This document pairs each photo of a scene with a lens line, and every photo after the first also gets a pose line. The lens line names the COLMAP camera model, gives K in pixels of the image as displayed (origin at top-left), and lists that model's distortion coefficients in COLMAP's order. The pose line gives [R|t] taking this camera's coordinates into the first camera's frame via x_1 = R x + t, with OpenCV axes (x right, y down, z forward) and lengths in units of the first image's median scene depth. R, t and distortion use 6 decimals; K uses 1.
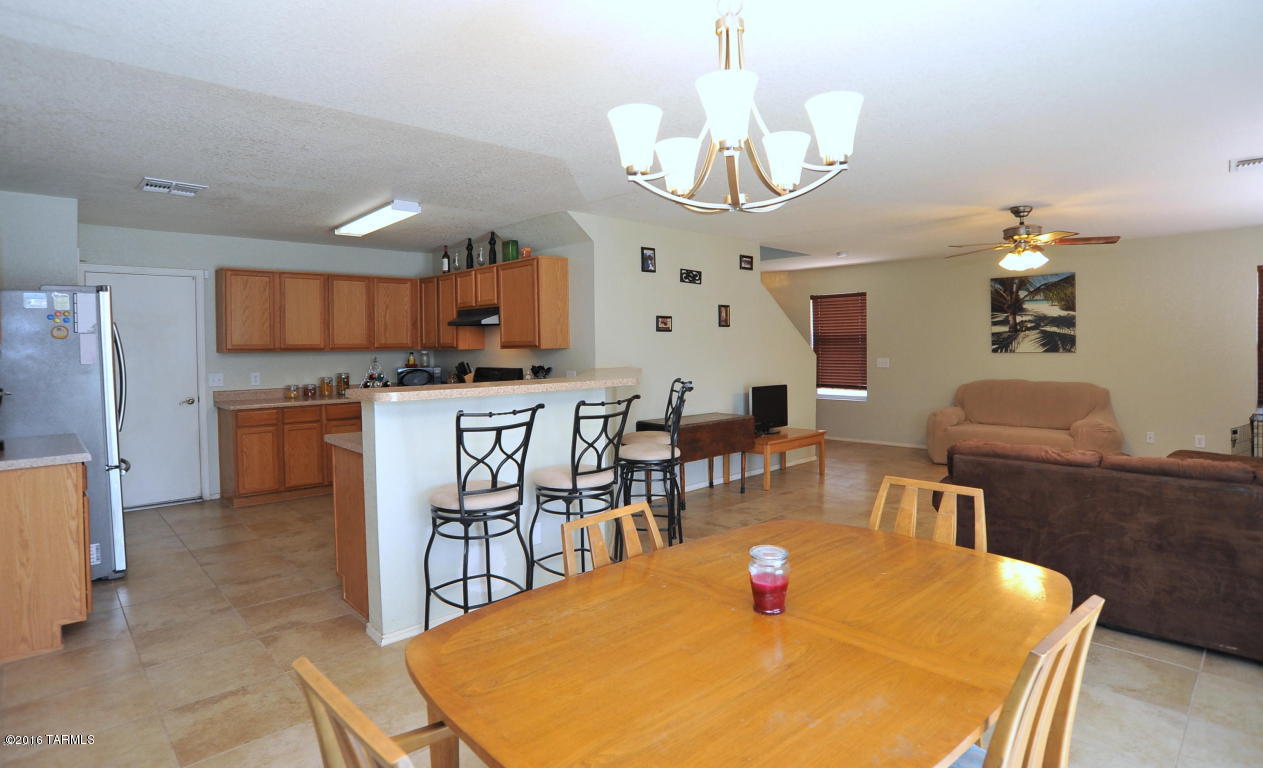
lens RADIAL K [[665.3, 0, 626.2], [0, 665.3, 354.8], [0, 0, 1]] dist [-0.099730, 0.049237]
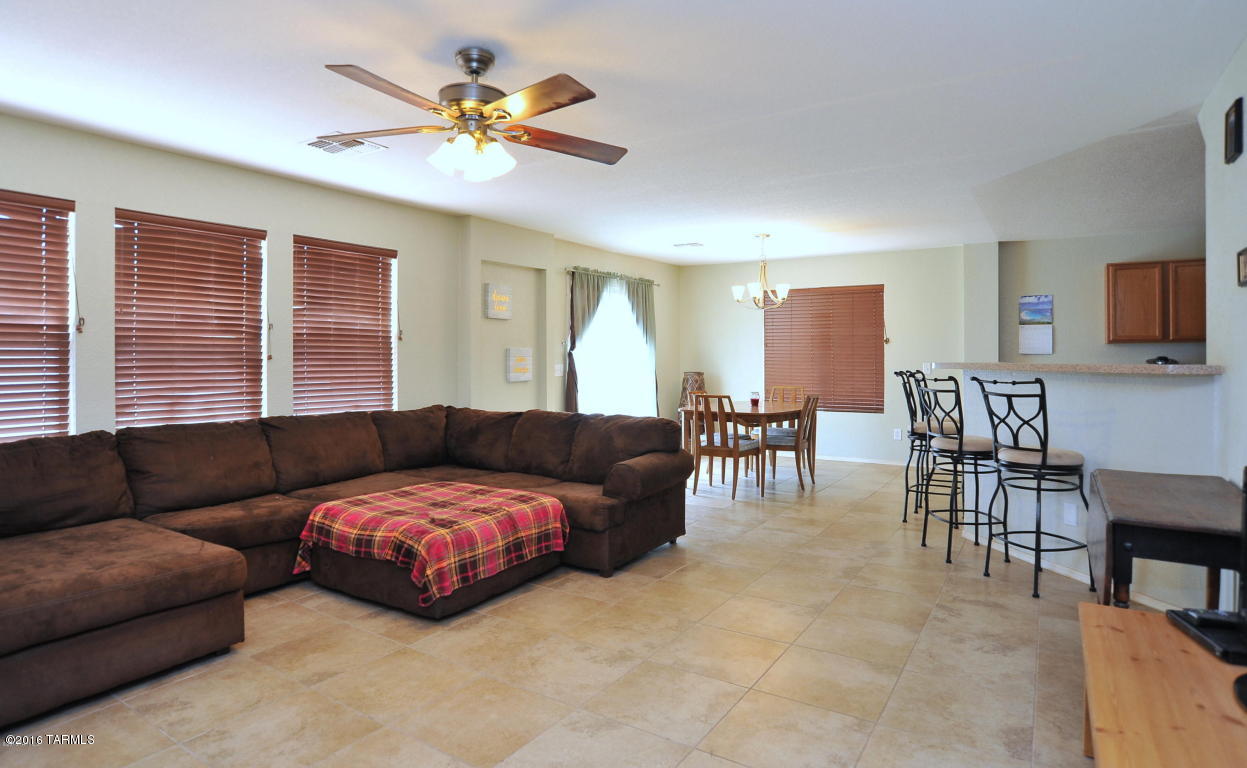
lens RADIAL K [[677.8, 0, 622.2], [0, 677.8, 363.7], [0, 0, 1]] dist [-0.121452, 0.065145]
pose [[-0.972324, 0.014600, -0.233181, 0.522917], [0.008615, 0.999607, 0.026666, 0.000052], [0.233479, 0.023919, -0.972068, 1.274773]]
